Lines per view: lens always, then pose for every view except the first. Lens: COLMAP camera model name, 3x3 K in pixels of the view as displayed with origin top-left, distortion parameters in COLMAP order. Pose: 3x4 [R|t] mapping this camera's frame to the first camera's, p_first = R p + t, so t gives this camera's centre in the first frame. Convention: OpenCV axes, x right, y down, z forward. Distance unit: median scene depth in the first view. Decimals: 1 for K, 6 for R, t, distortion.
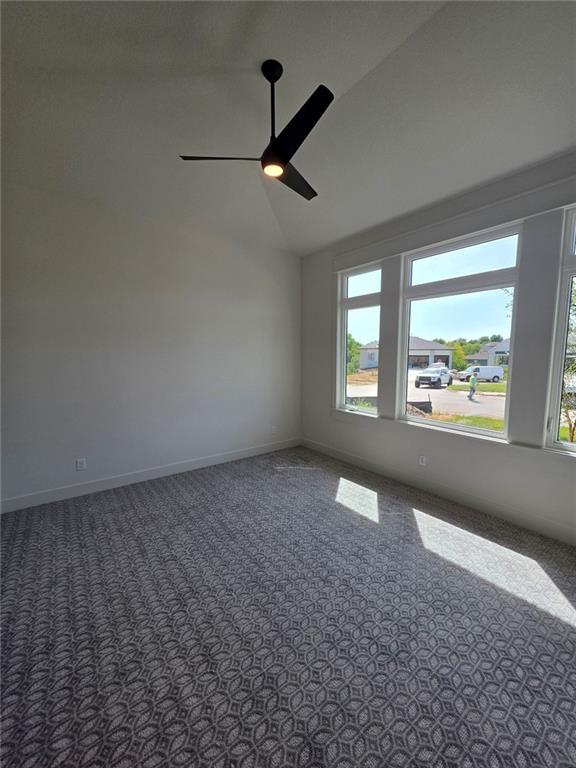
lens RADIAL K [[310.1, 0, 293.5], [0, 310.1, 387.2], [0, 0, 1]] dist [-0.001242, -0.000108]
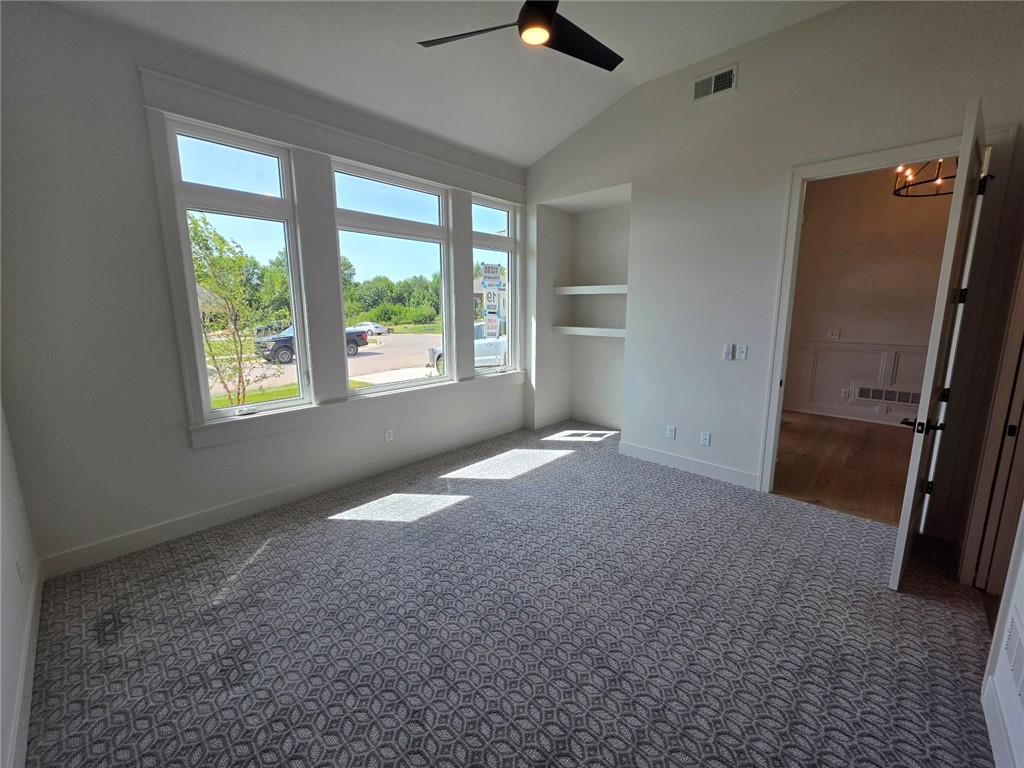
lens RADIAL K [[413.5, 0, 515.4], [0, 413.5, 377.0], [0, 0, 1]] dist [-0.001242, -0.000108]
pose [[-0.163455, -0.163876, 0.972845, -0.705667], [0.109835, 0.976954, 0.183023, -0.081560], [-0.980418, 0.136768, -0.141688, 0.832127]]
